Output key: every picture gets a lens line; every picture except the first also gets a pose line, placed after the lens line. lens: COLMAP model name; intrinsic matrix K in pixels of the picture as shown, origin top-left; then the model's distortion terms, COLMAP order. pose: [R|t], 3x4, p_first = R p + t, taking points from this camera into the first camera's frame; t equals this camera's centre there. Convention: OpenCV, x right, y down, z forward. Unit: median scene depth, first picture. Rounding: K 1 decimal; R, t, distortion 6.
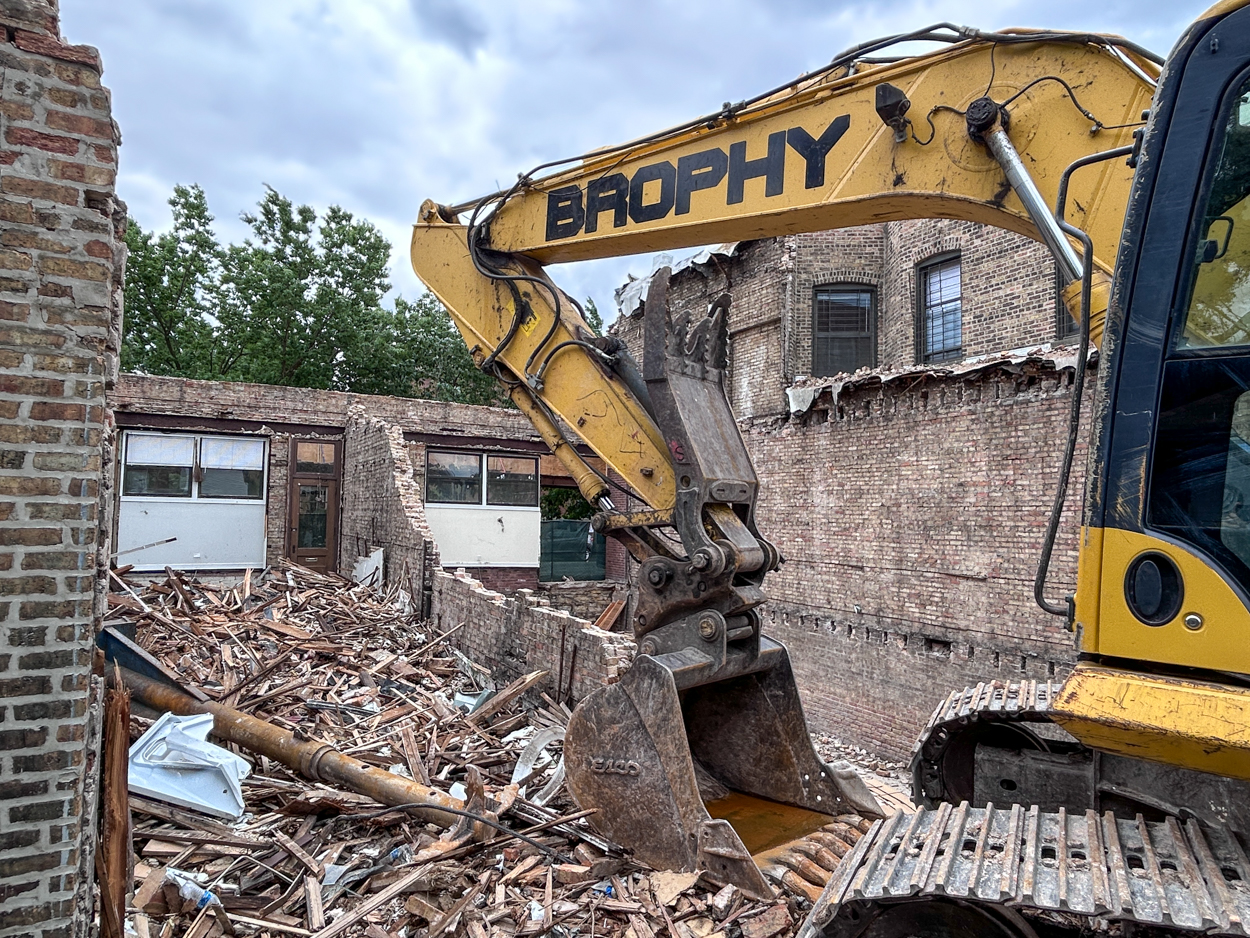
lens RADIAL K [[773.2, 0, 627.0], [0, 773.2, 471.6], [0, 0, 1]] dist [0.005399, -0.004876]
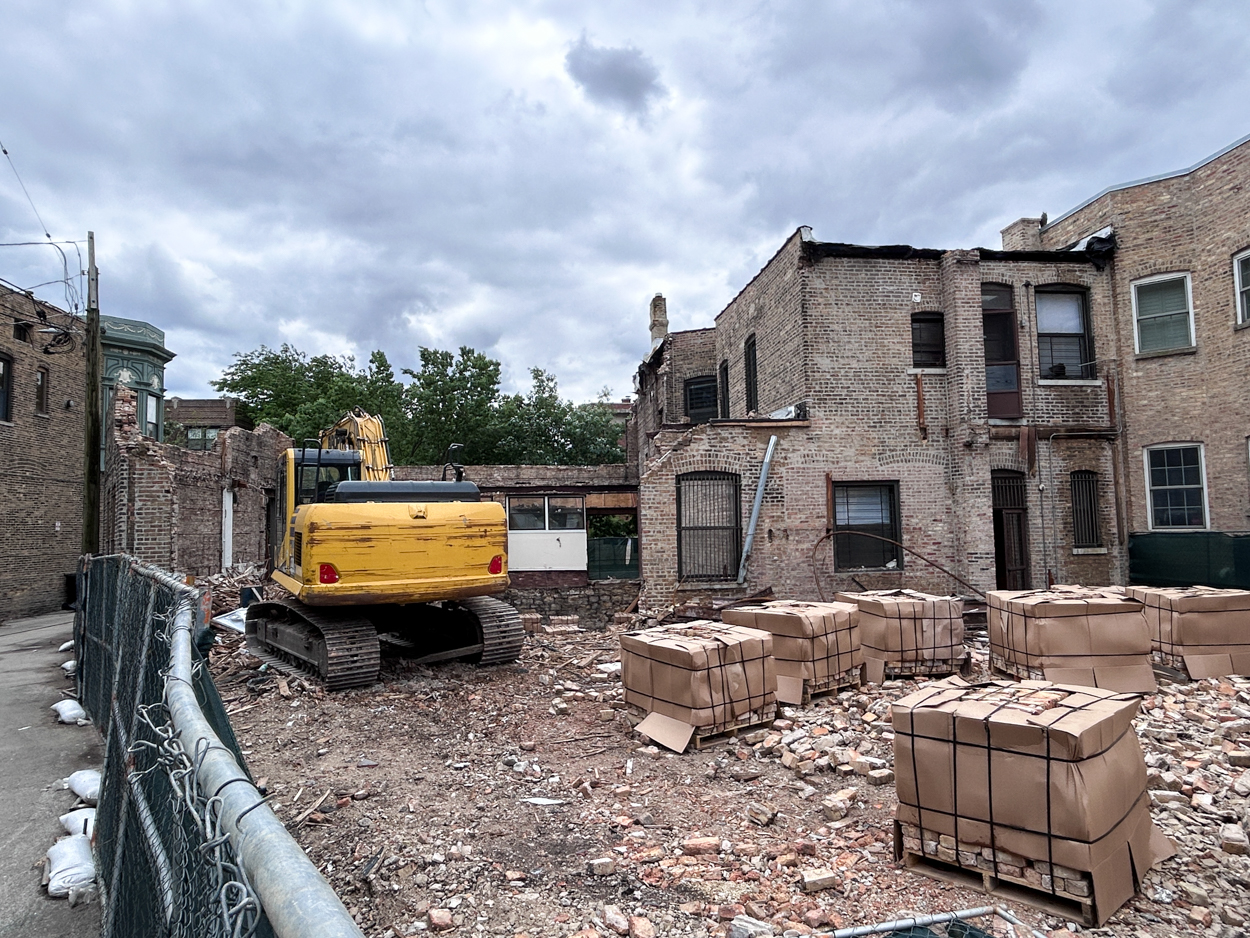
lens RADIAL K [[750.7, 0, 631.9], [0, 750.7, 472.7], [0, 0, 1]] dist [-0.010066, 0.004513]
pose [[0.930730, -0.069199, -0.359100, 2.237099], [0.062162, 0.997581, -0.031123, -0.056537], [0.360385, 0.006645, 0.932780, -1.438941]]
